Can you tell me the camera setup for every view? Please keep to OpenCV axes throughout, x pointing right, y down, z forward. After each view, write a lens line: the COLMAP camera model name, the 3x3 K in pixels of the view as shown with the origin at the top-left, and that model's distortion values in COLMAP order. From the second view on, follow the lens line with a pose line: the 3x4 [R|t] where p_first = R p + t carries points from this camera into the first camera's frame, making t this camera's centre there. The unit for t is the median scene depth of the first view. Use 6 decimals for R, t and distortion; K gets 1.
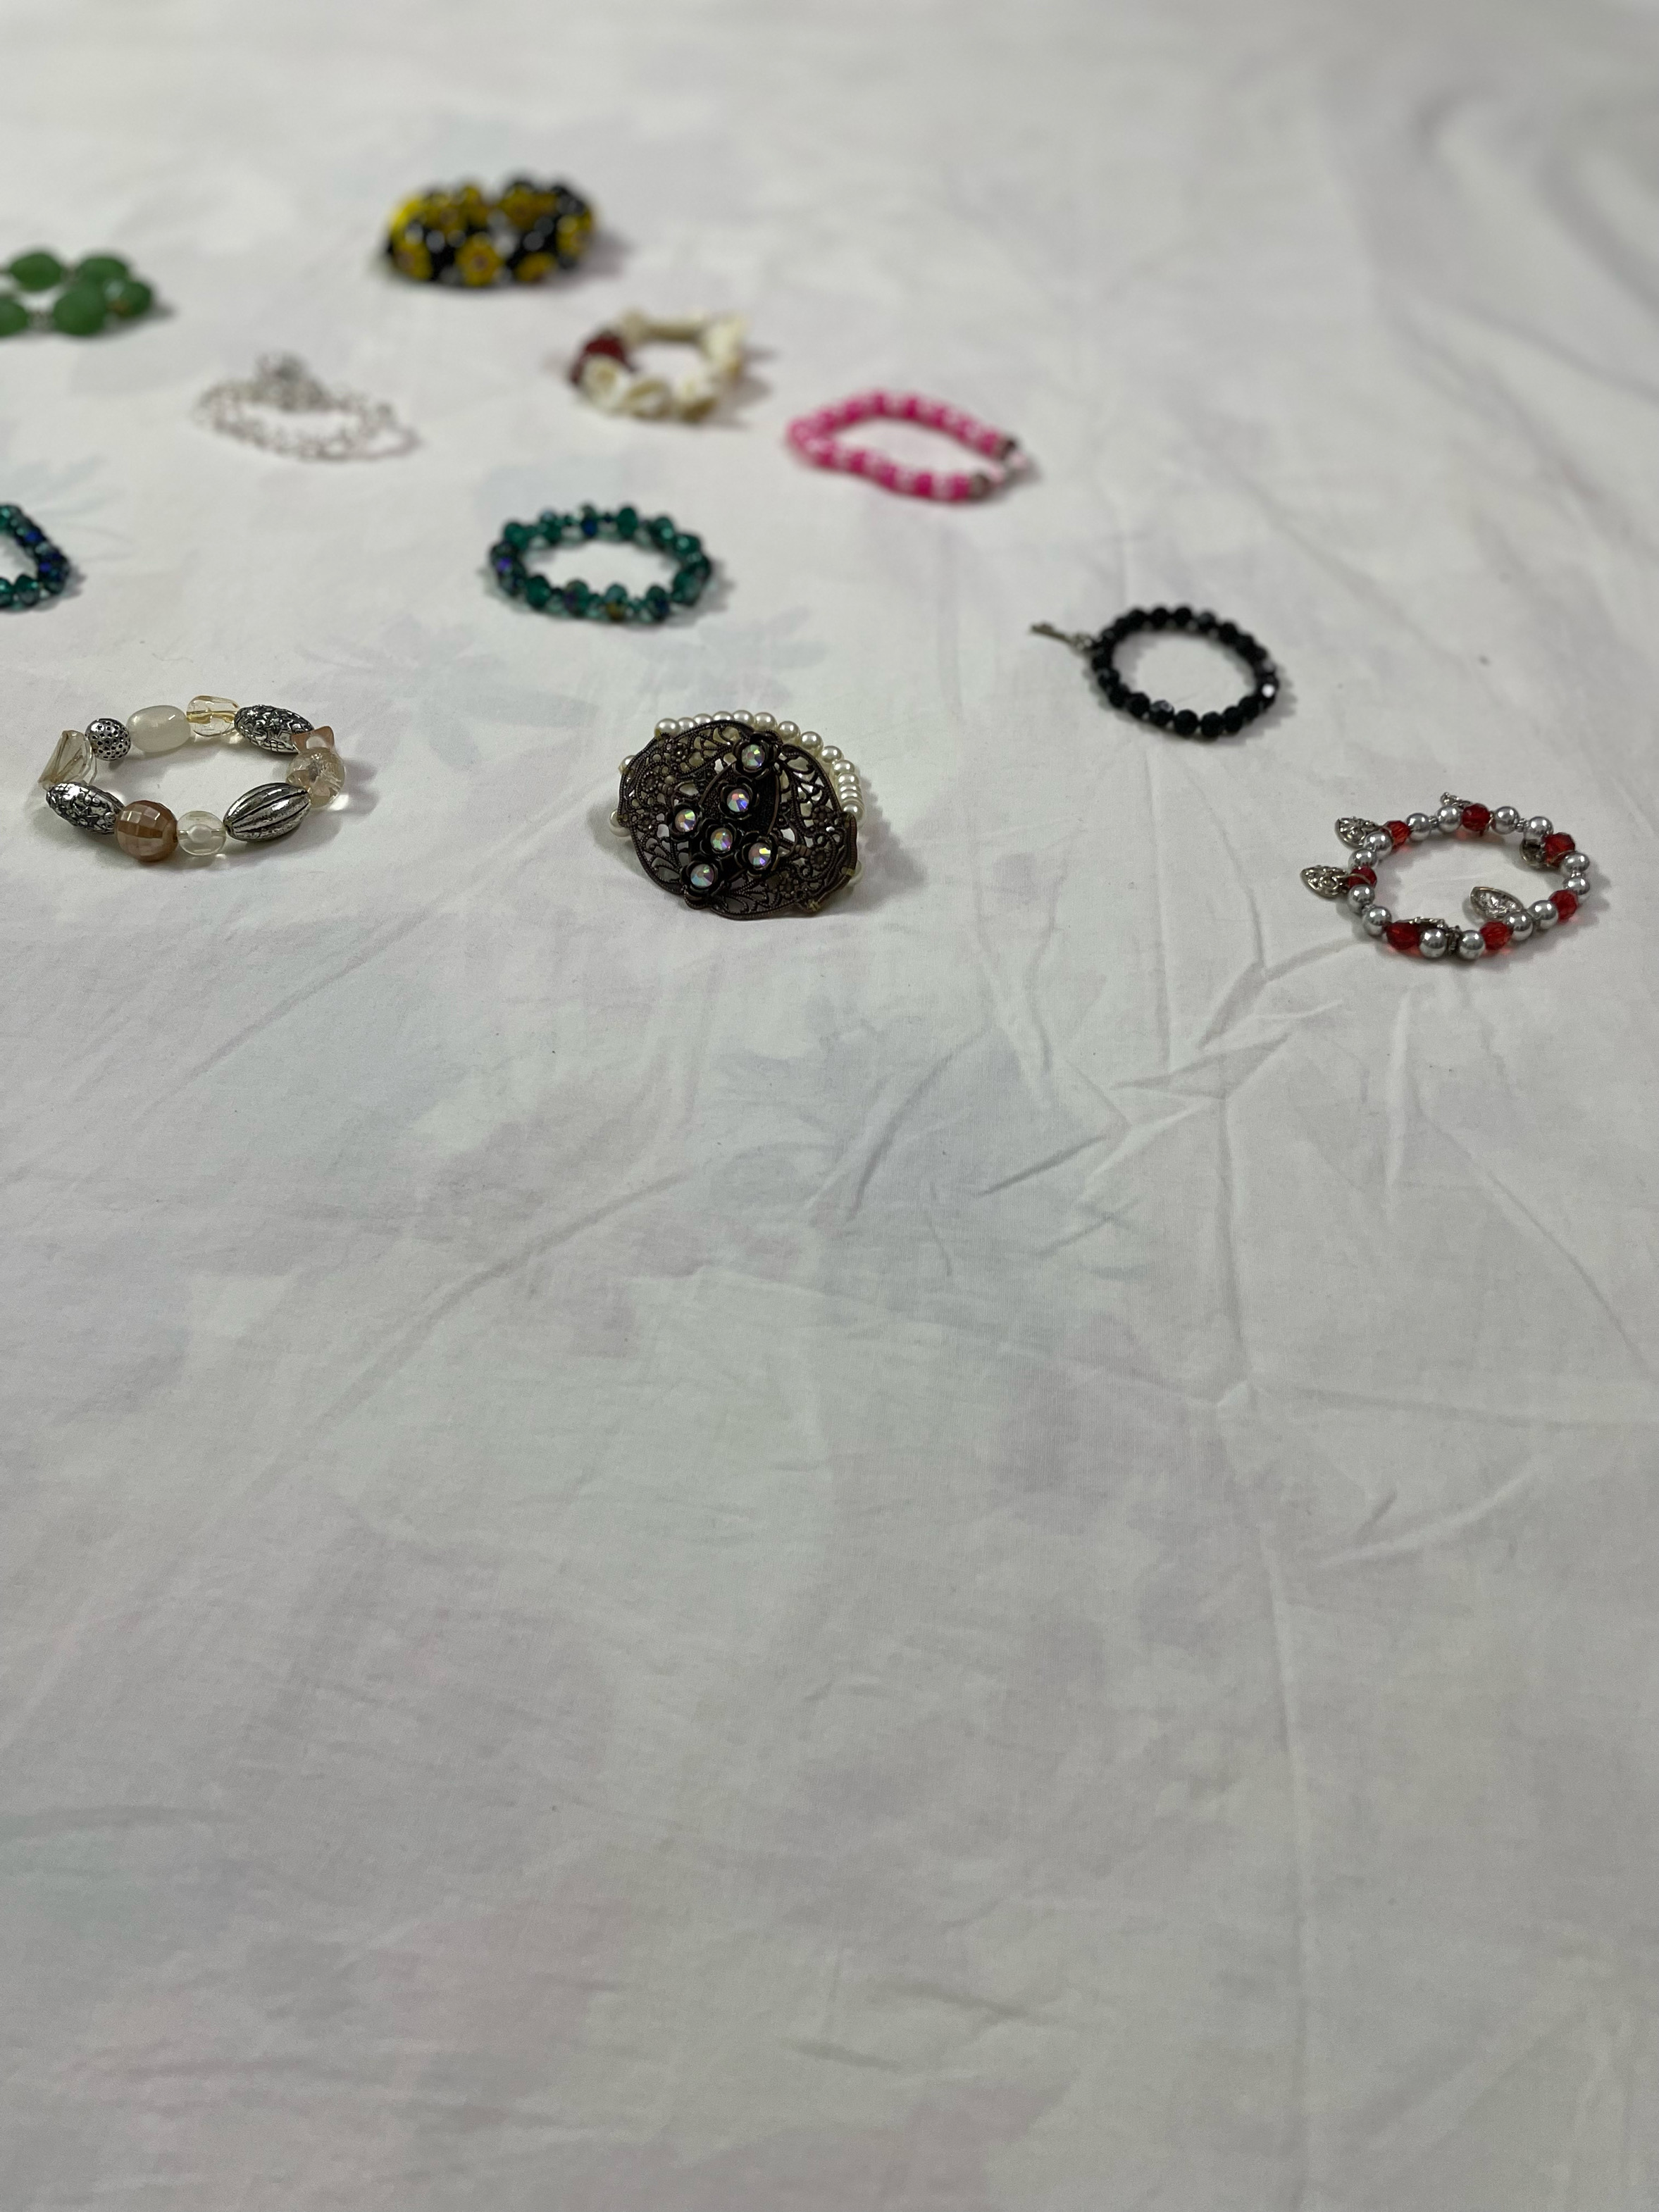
lens RADIAL K [[1672.2, 0, 829.5], [0, 1672.2, 1106.0], [0, 0, 1]] dist [0.083089, -0.192535]
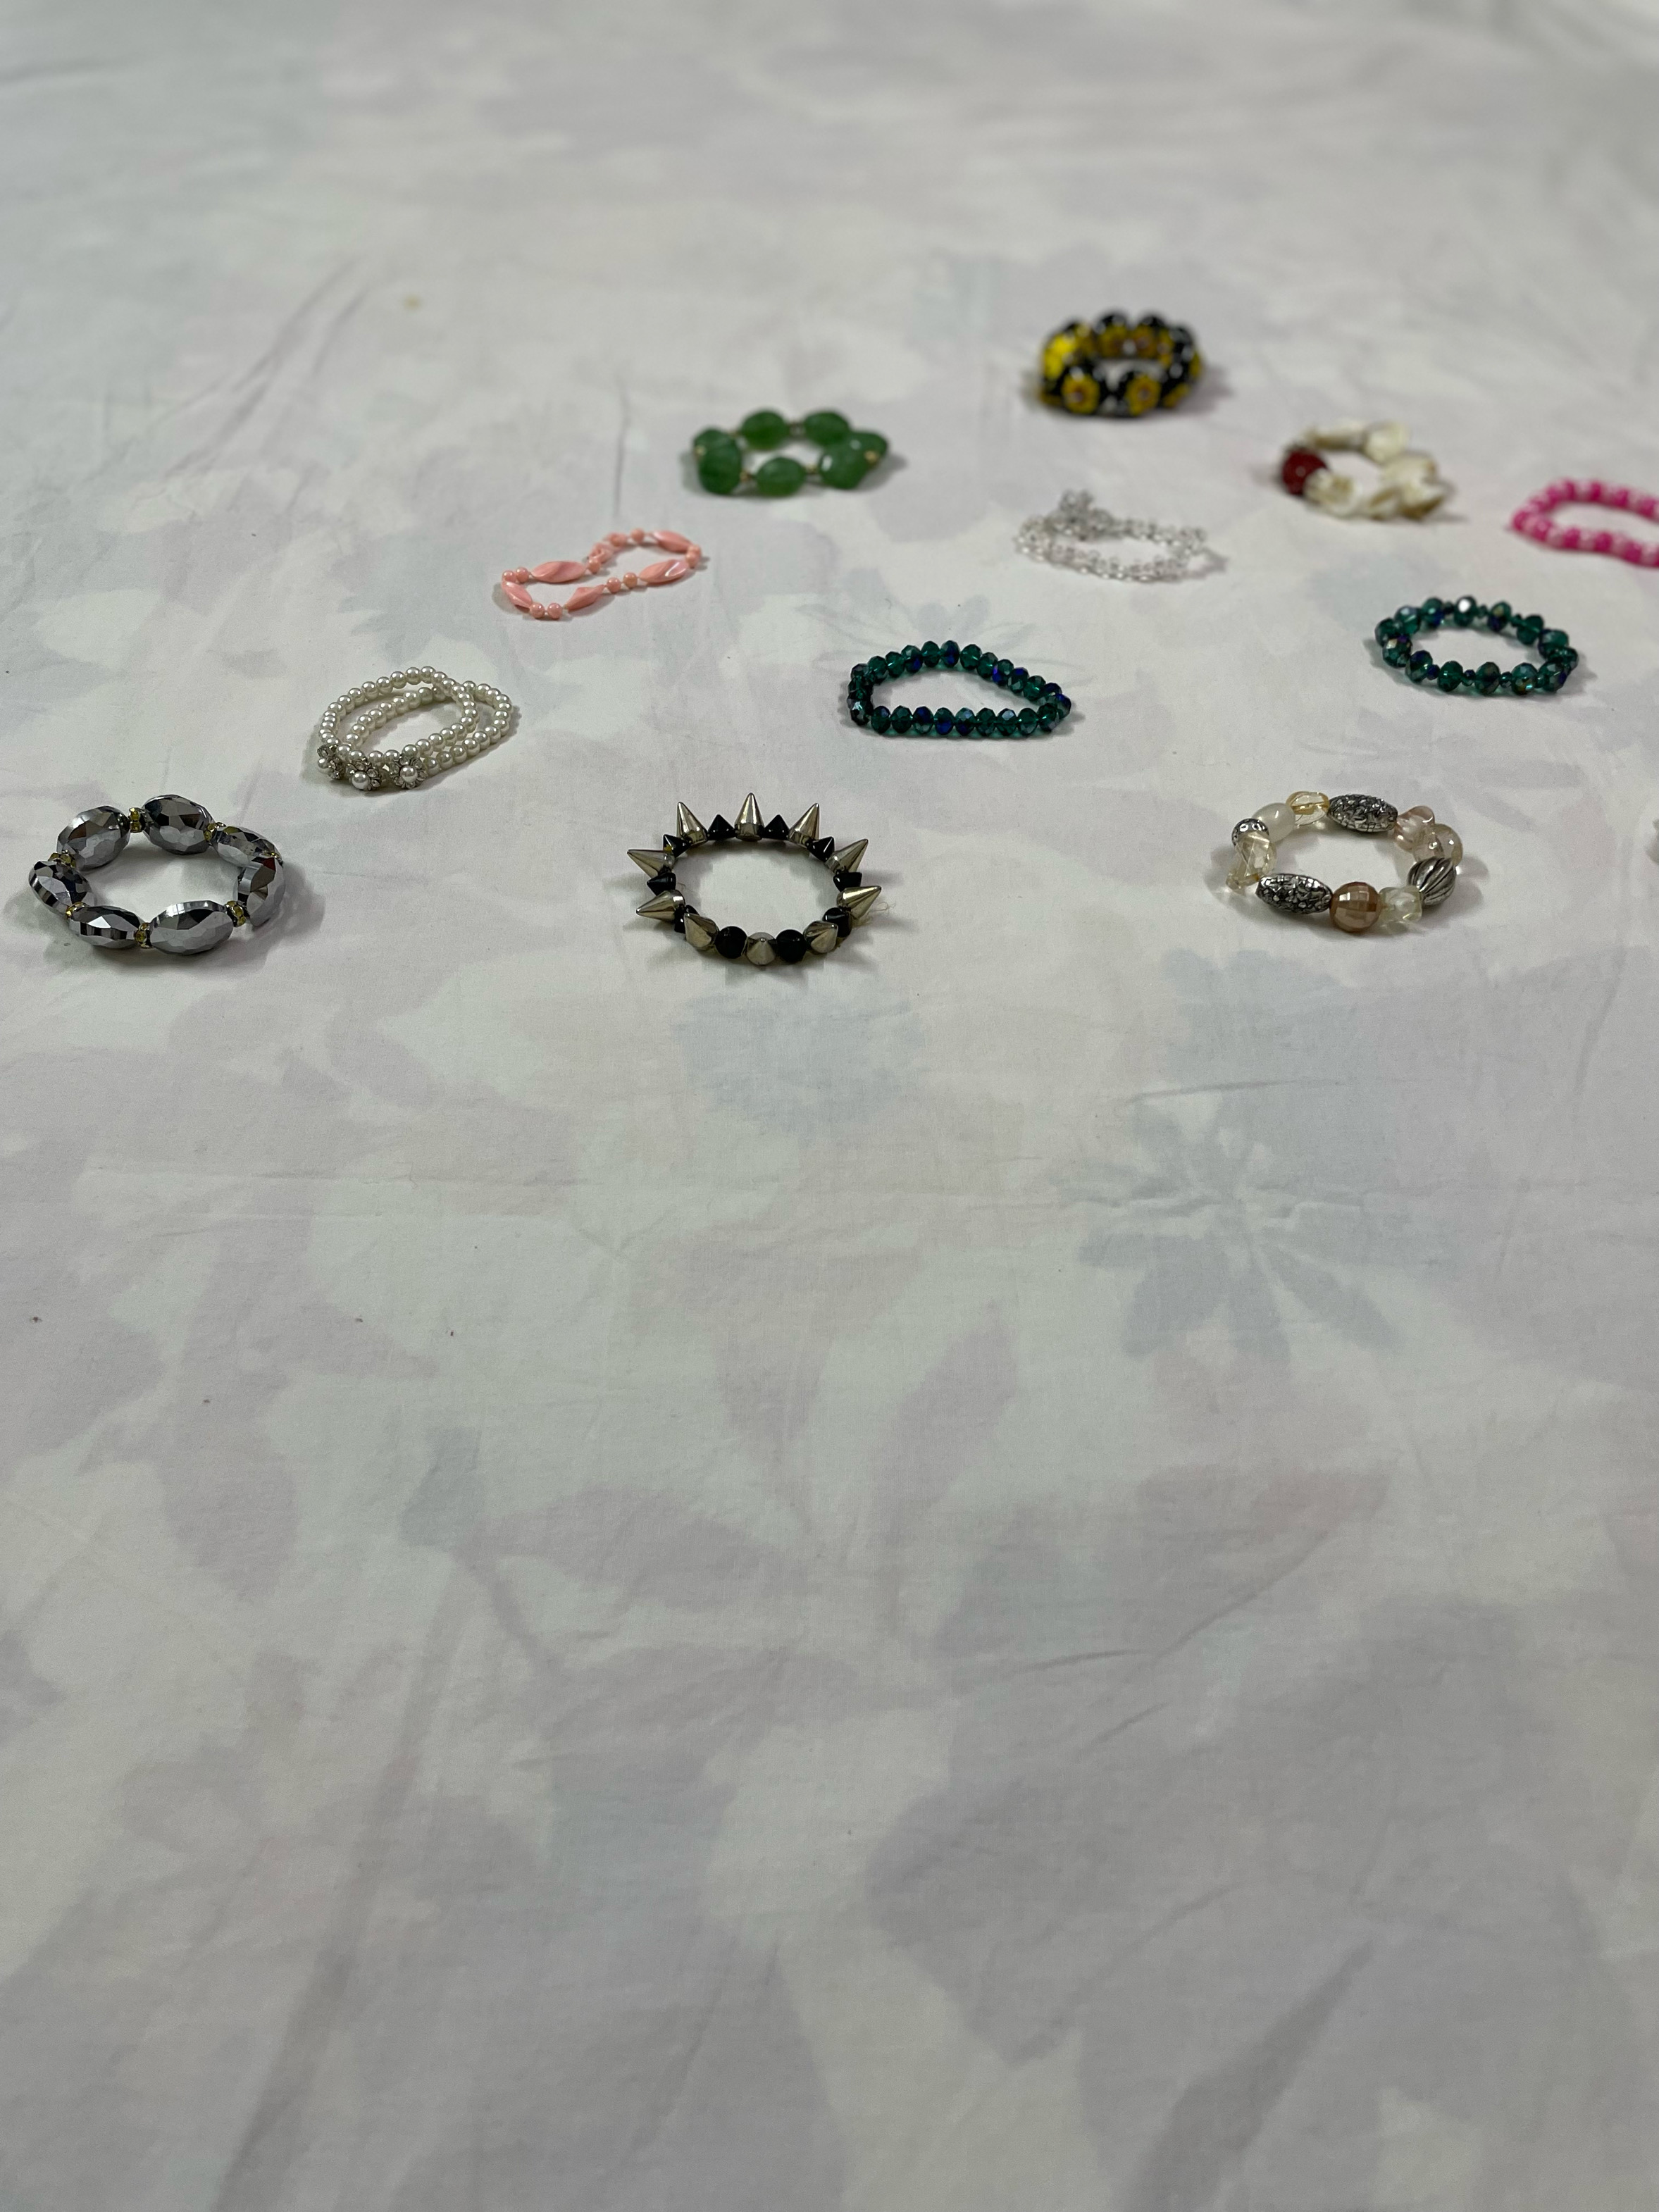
lens RADIAL K [[1672.2, 0, 829.5], [0, 1672.2, 1106.0], [0, 0, 1]] dist [0.083089, -0.192535]
pose [[0.988662, -0.123410, 0.085547, -0.893745], [0.125436, 0.991925, -0.018701, -0.046502], [-0.082548, 0.029219, 0.996159, -0.161817]]
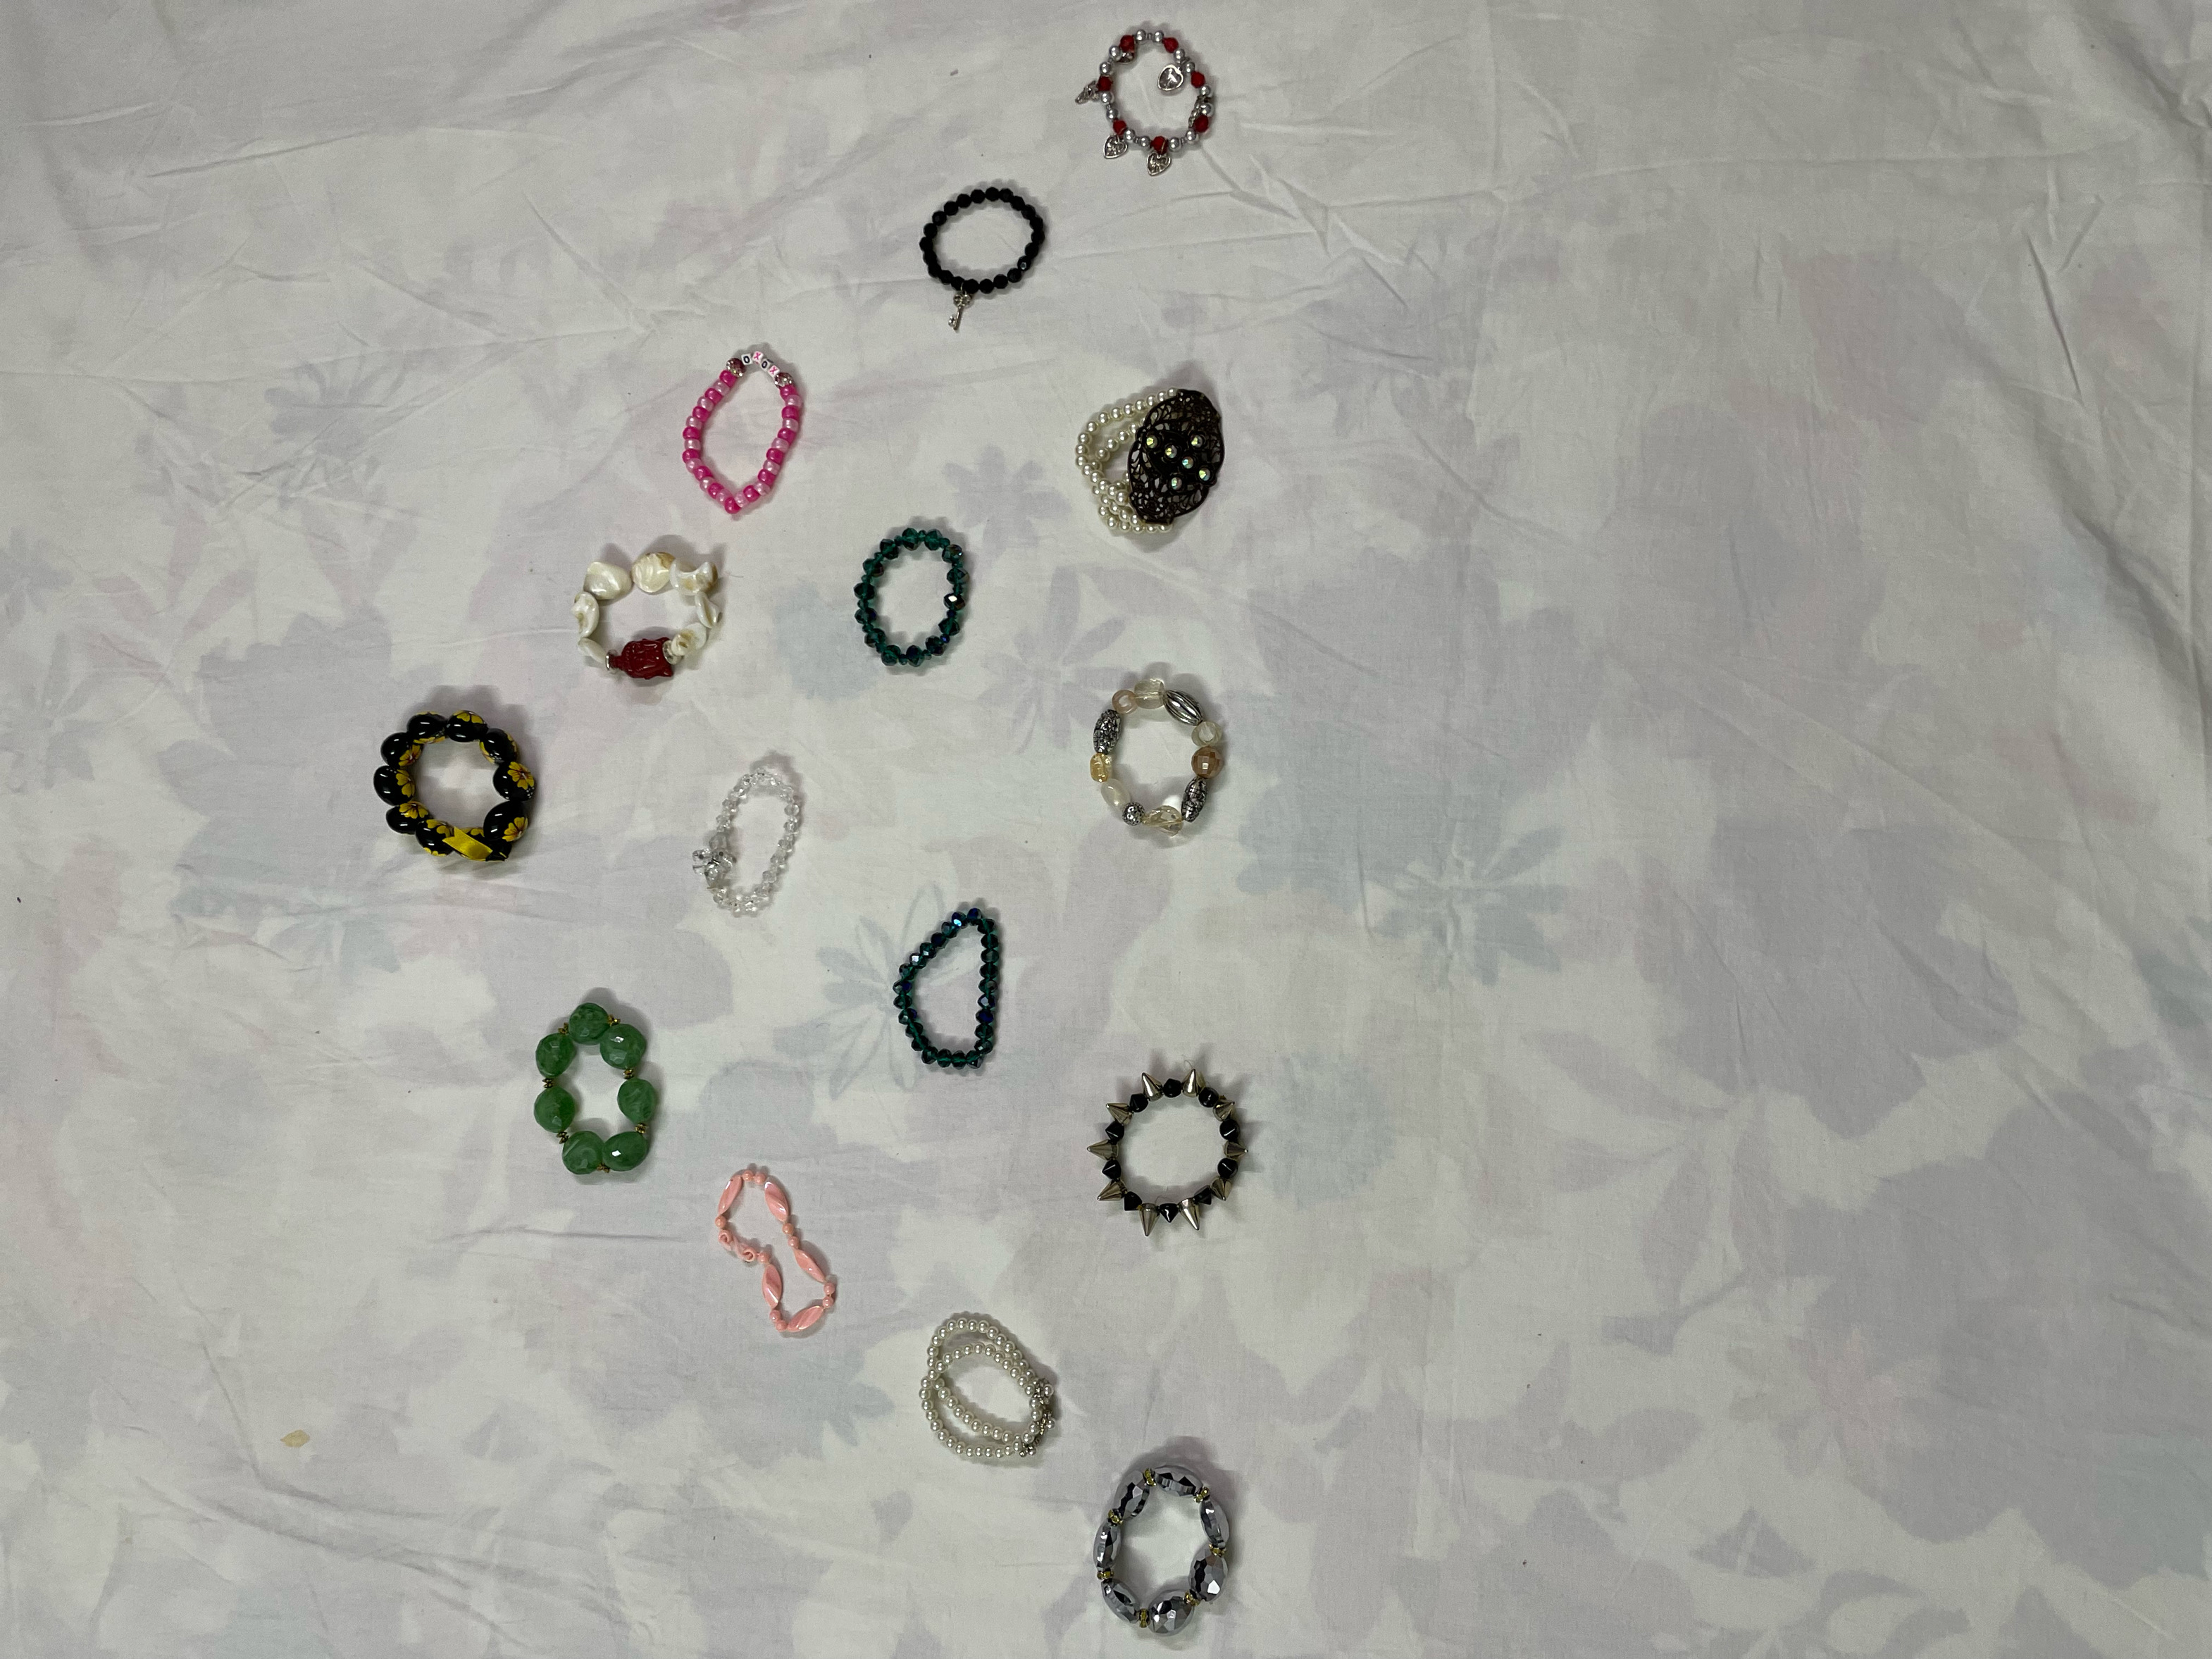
lens RADIAL K [[1672.2, 0, 1106.0], [0, 1672.2, 829.5], [0, 0, 1]] dist [0.083089, -0.192535]
pose [[-0.093838, -0.992865, 0.073574, -0.604081], [0.862718, -0.044208, 0.503750, -1.206276], [-0.496903, 0.110744, 0.860711, -0.546375]]
